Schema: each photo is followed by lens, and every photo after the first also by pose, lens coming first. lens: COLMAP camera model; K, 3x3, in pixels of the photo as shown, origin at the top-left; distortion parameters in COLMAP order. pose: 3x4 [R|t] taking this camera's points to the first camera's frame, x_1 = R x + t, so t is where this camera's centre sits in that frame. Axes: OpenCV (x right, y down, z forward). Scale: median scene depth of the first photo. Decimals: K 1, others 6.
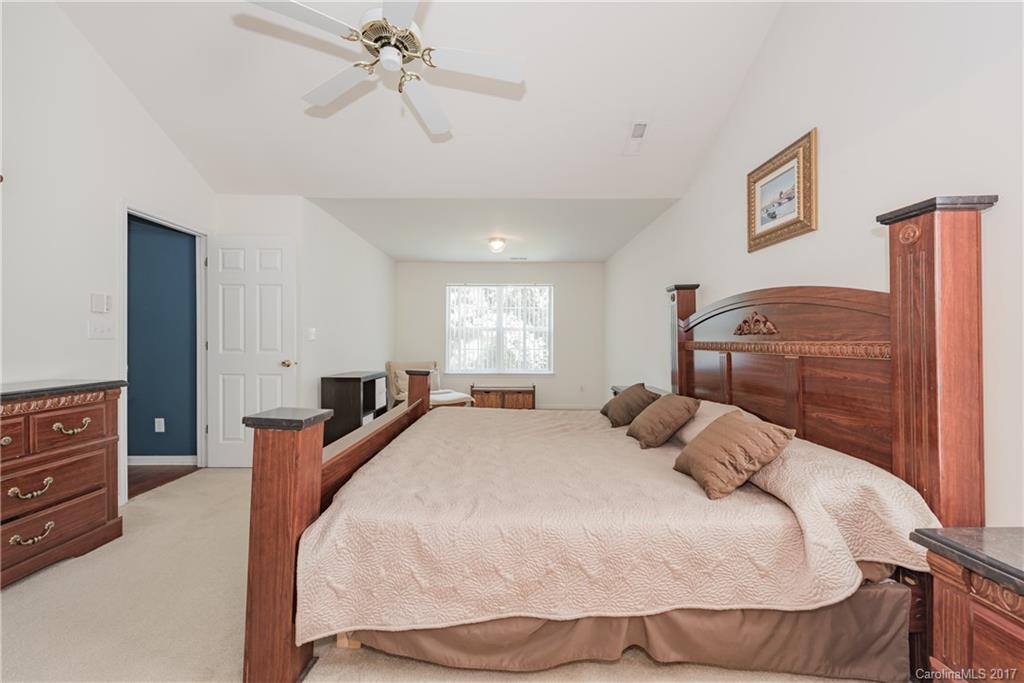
lens RADIAL K [[406.4, 0, 513.3], [0, 406.4, 347.1], [0, 0, 1]] dist [0.010813, -0.000057]
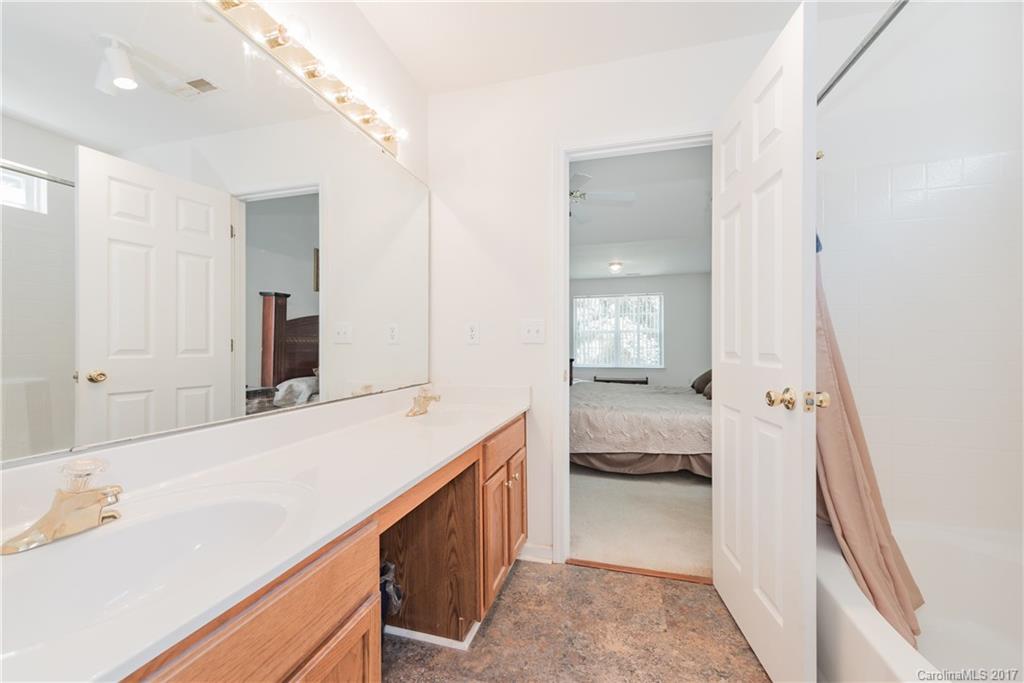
lens RADIAL K [[406.4, 0, 513.3], [0, 406.4, 347.1], [0, 0, 1]] dist [0.010813, -0.000057]
pose [[0.962077, -0.006980, -0.272689, -0.000445], [0.004977, 0.999955, -0.008037, 0.011648], [0.272733, 0.006375, 0.962069, -0.273855]]
